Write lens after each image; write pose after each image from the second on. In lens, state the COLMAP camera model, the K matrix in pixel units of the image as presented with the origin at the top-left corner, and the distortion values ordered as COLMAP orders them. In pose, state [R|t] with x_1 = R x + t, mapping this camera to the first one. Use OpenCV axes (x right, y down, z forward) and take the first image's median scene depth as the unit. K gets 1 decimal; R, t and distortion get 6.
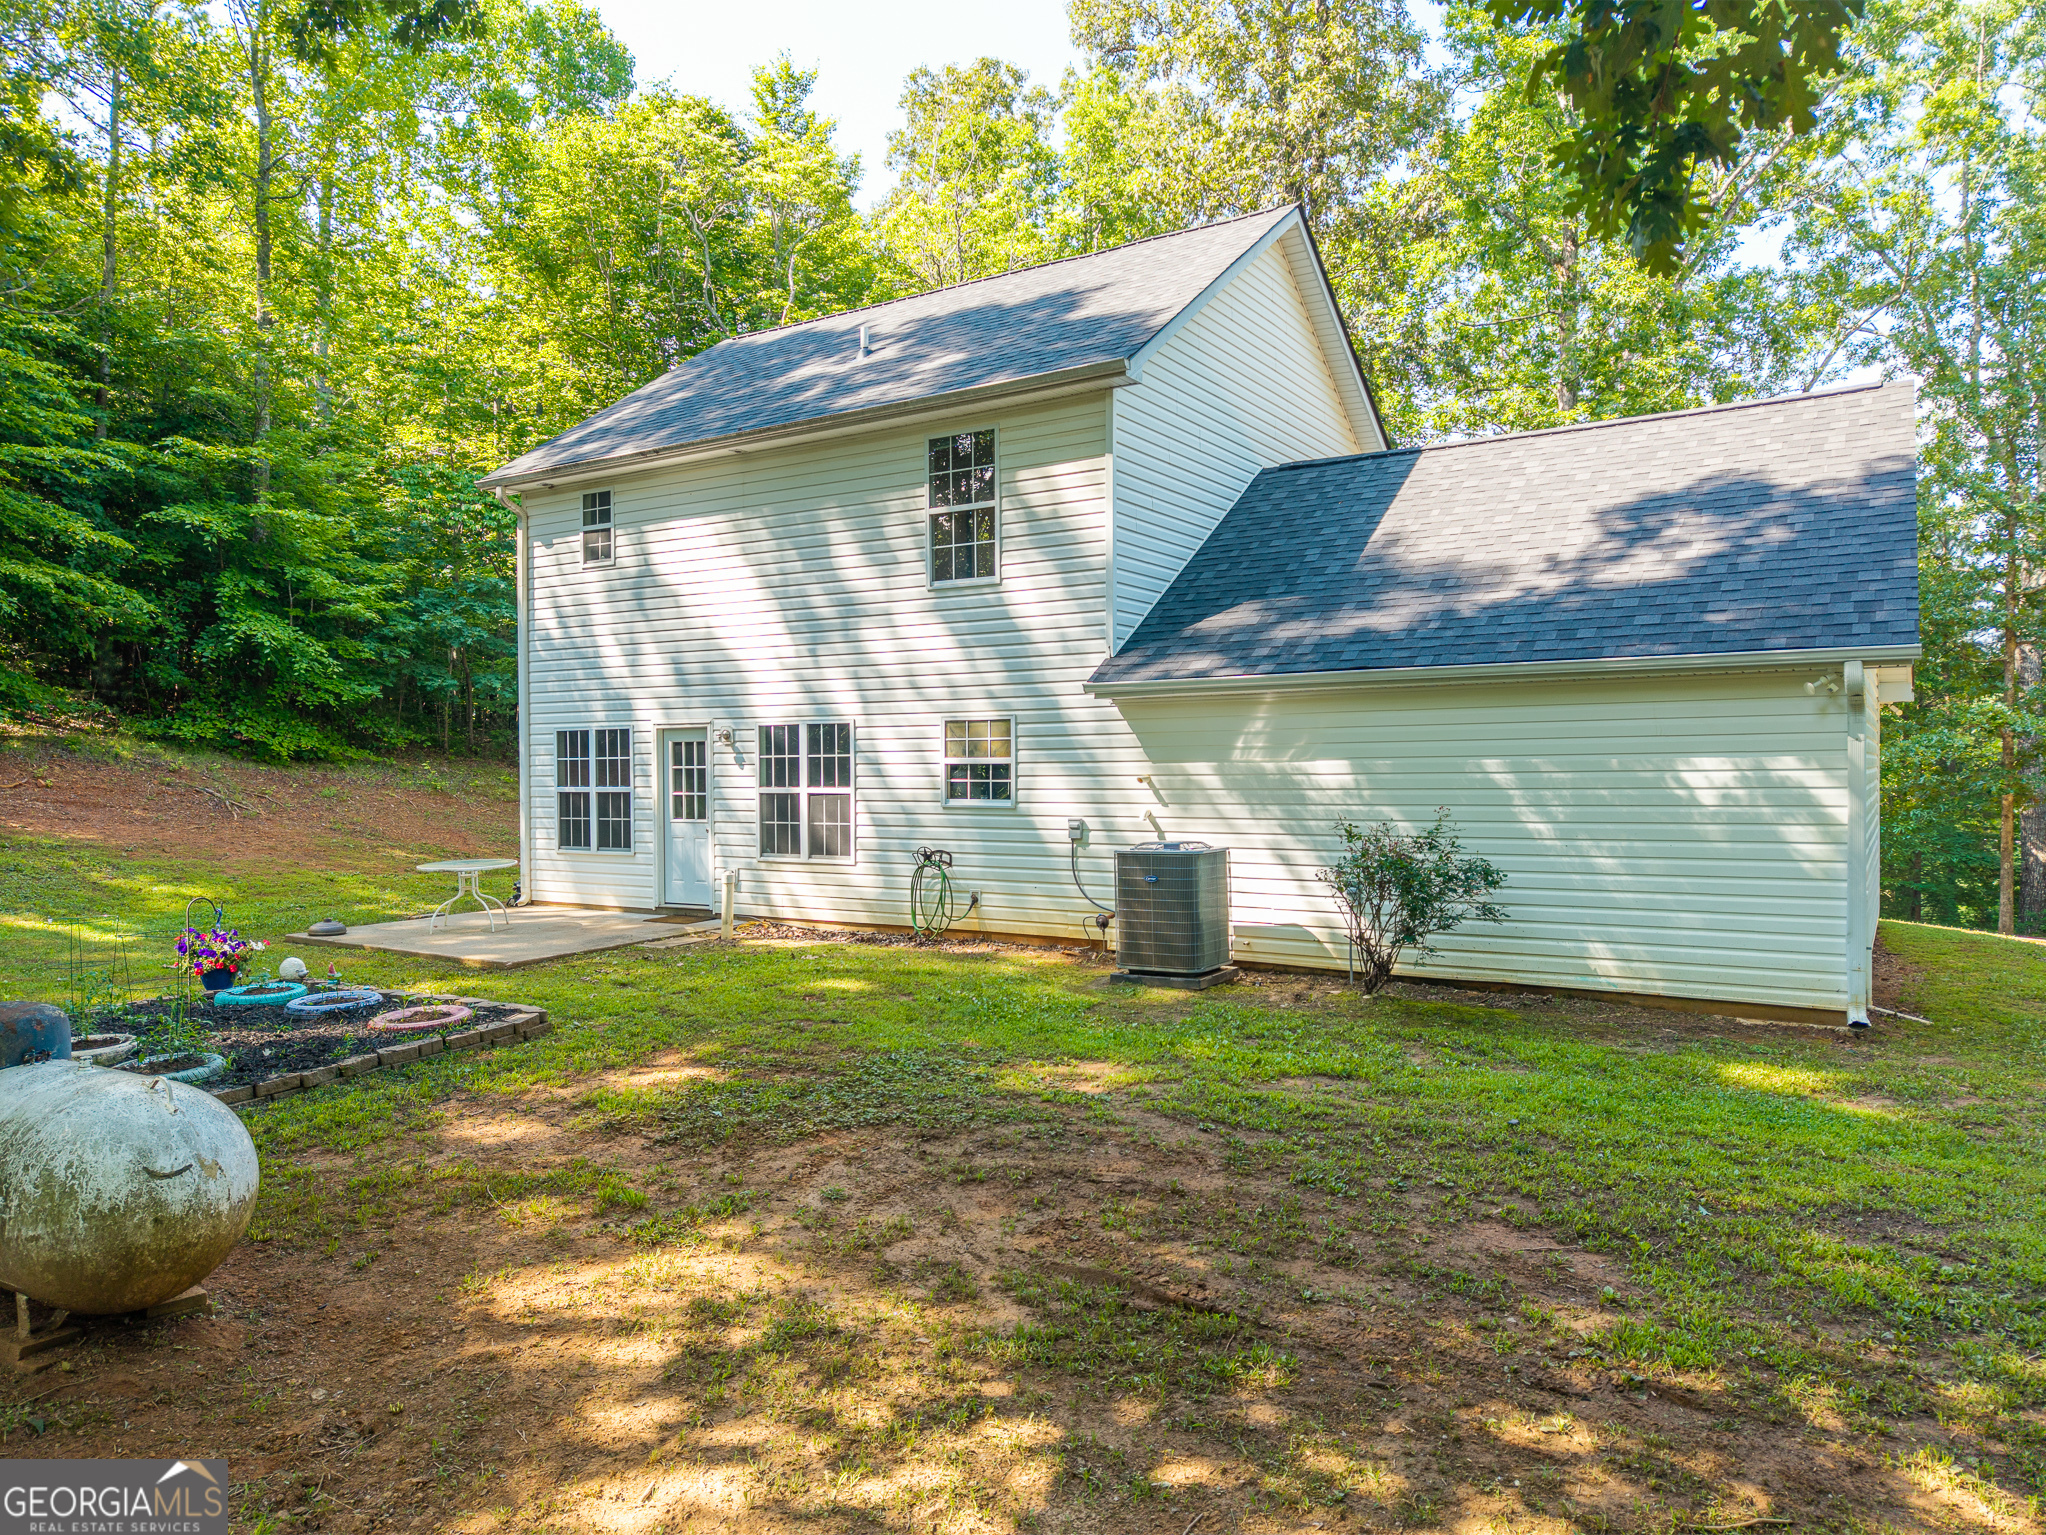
lens RADIAL K [[1416.8, 0, 1020.6], [0, 1416.8, 769.5], [0, 0, 1]] dist [0.002239, 0.000224]
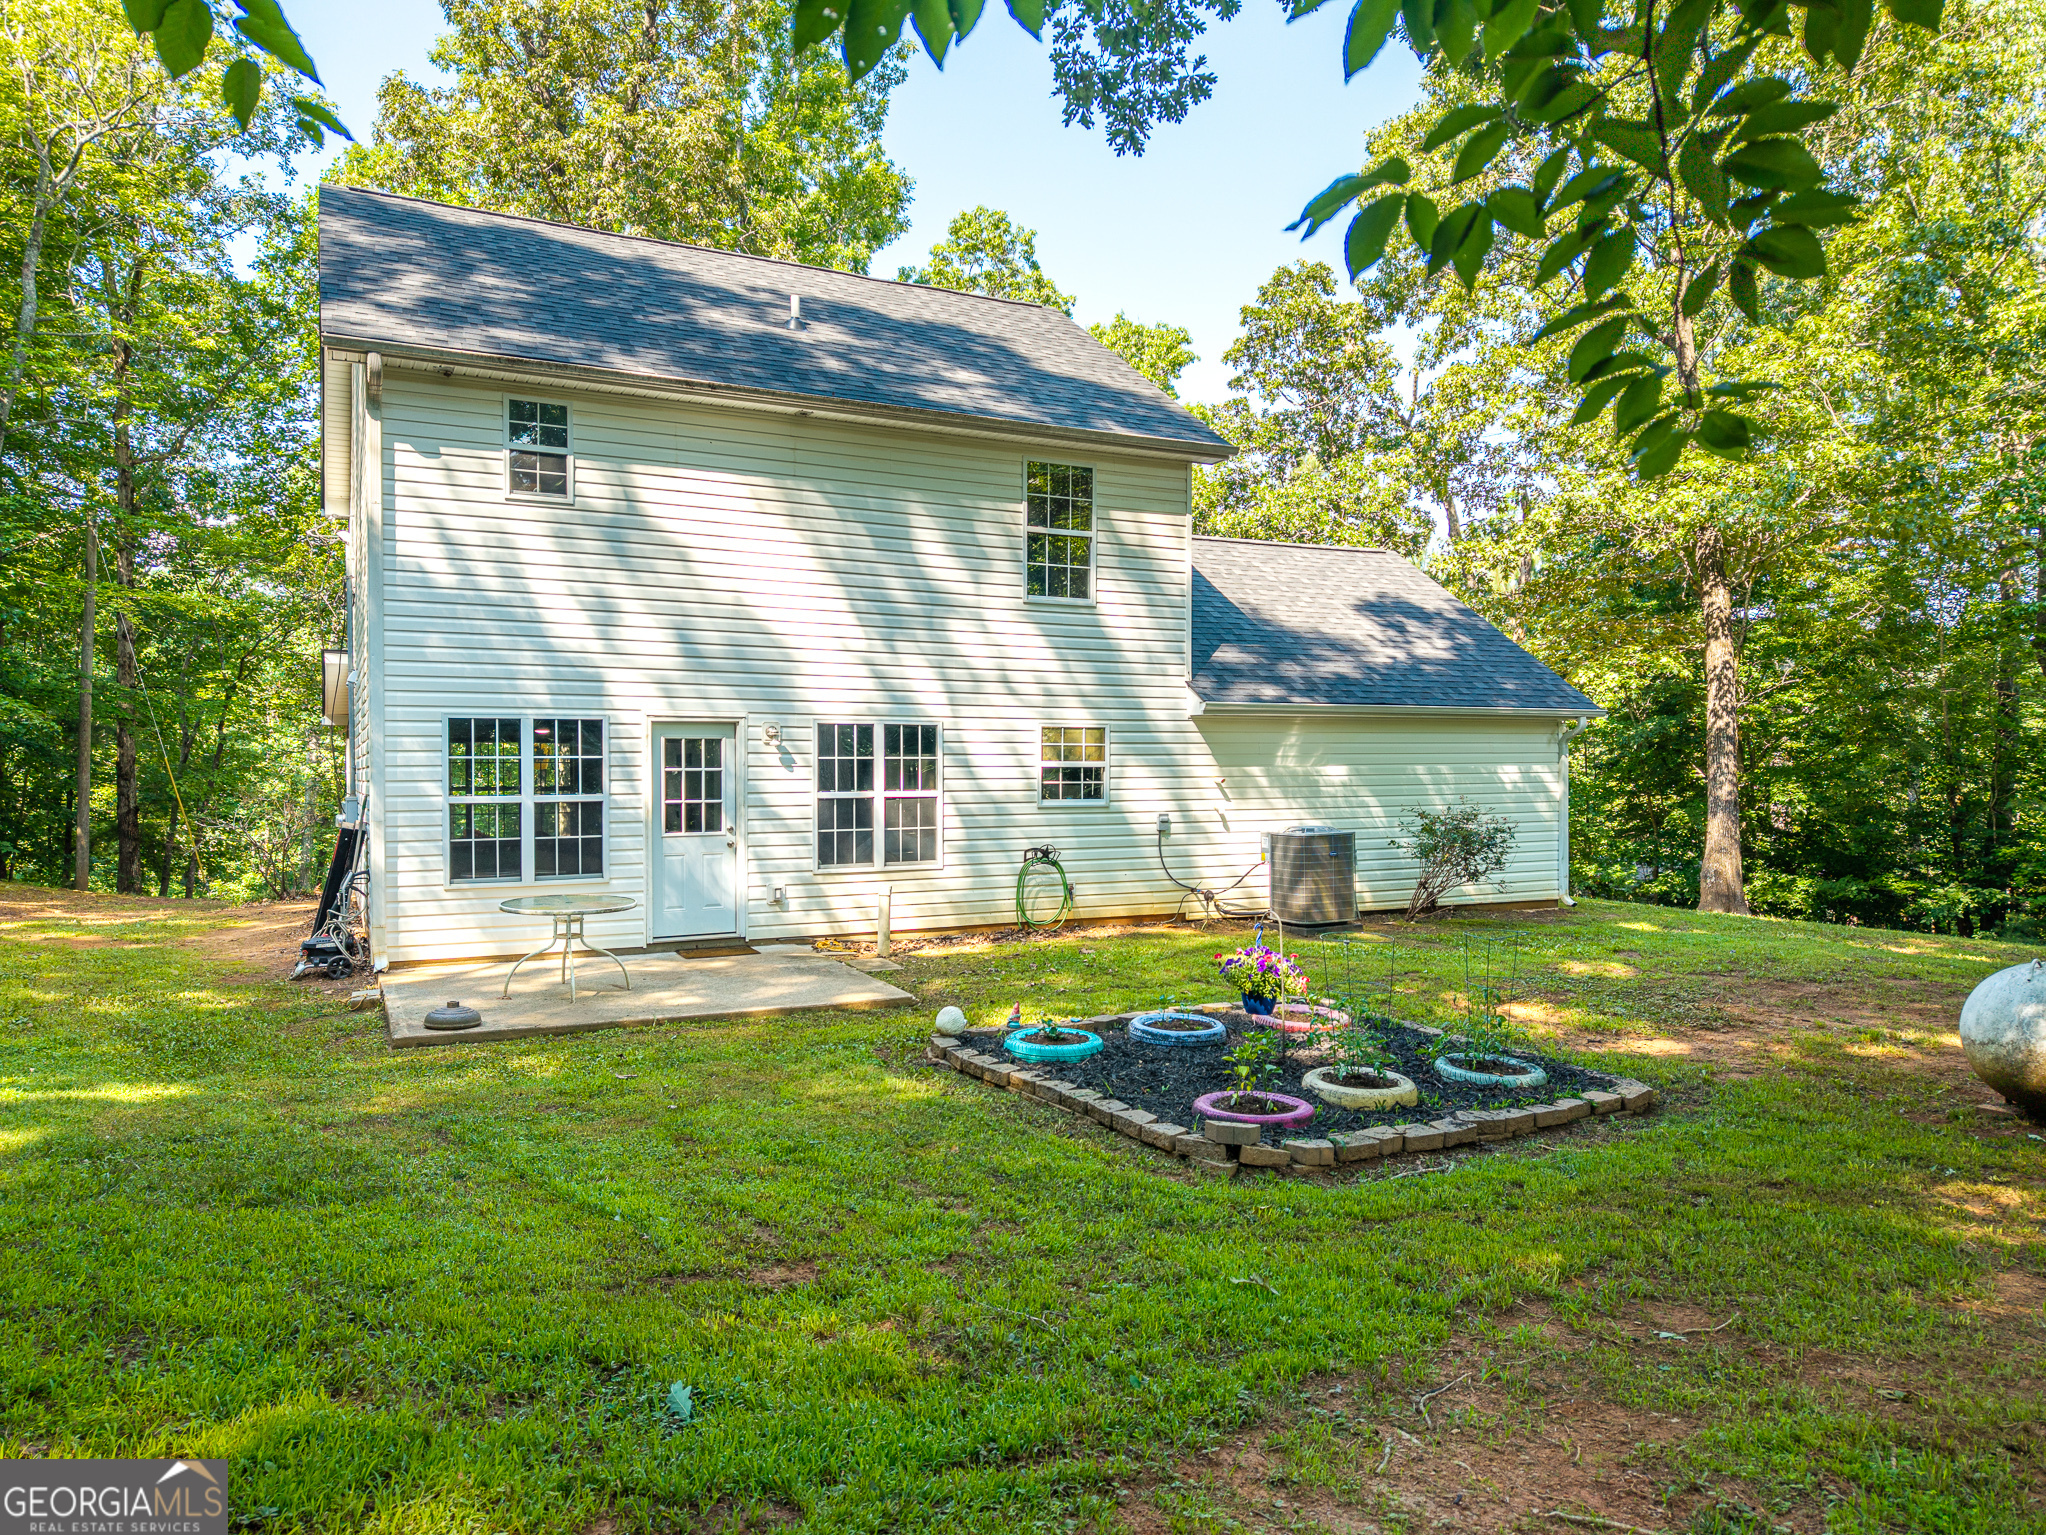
lens RADIAL K [[1416.8, 0, 1020.8], [0, 1416.8, 768.8], [0, 0, 1]] dist [0.002239, 0.000224]
pose [[0.480142, 0.001885, 0.877189, -0.937090], [-0.000989, 0.999998, -0.001608, -0.000729], [-0.877190, -0.000096, 0.480143, 0.468257]]
